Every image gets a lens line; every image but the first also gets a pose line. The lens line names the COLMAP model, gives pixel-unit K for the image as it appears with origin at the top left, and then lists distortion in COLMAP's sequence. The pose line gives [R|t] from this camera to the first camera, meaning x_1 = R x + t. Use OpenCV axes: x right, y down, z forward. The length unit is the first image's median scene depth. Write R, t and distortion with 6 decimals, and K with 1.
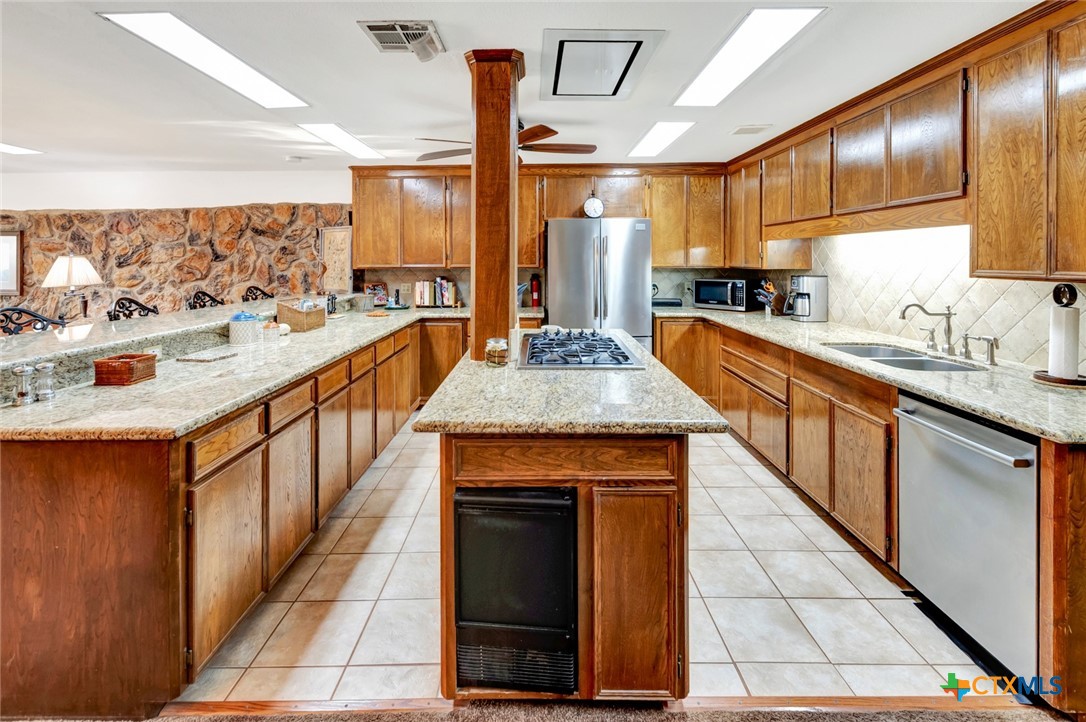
lens RADIAL K [[509.7, 0, 547.4], [0, 509.7, 263.6], [0, 0, 1]] dist [0.001421, 0.000266]
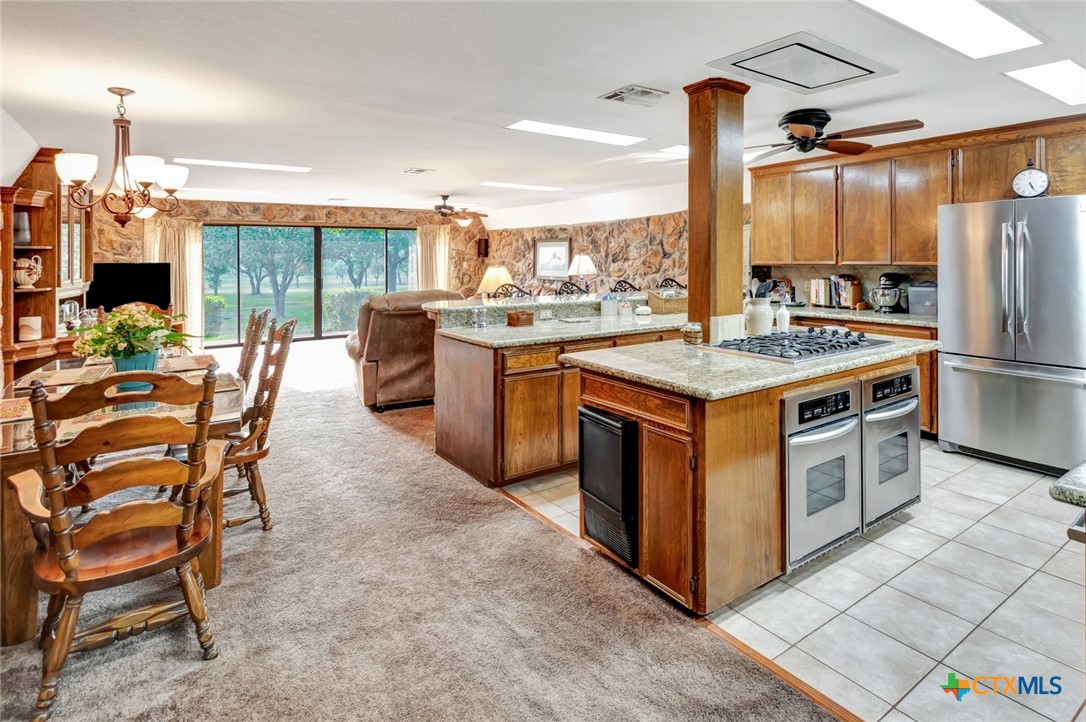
lens RADIAL K [[580.7, 0, 539.4], [0, 580.7, 256.1], [0, 0, 1]] dist [-0.000089, -0.000362]
pose [[0.554267, -0.003984, -0.832329, 0.348596], [-0.002083, 0.999979, -0.006173, -0.000035], [0.832336, 0.005155, 0.554247, -0.027950]]
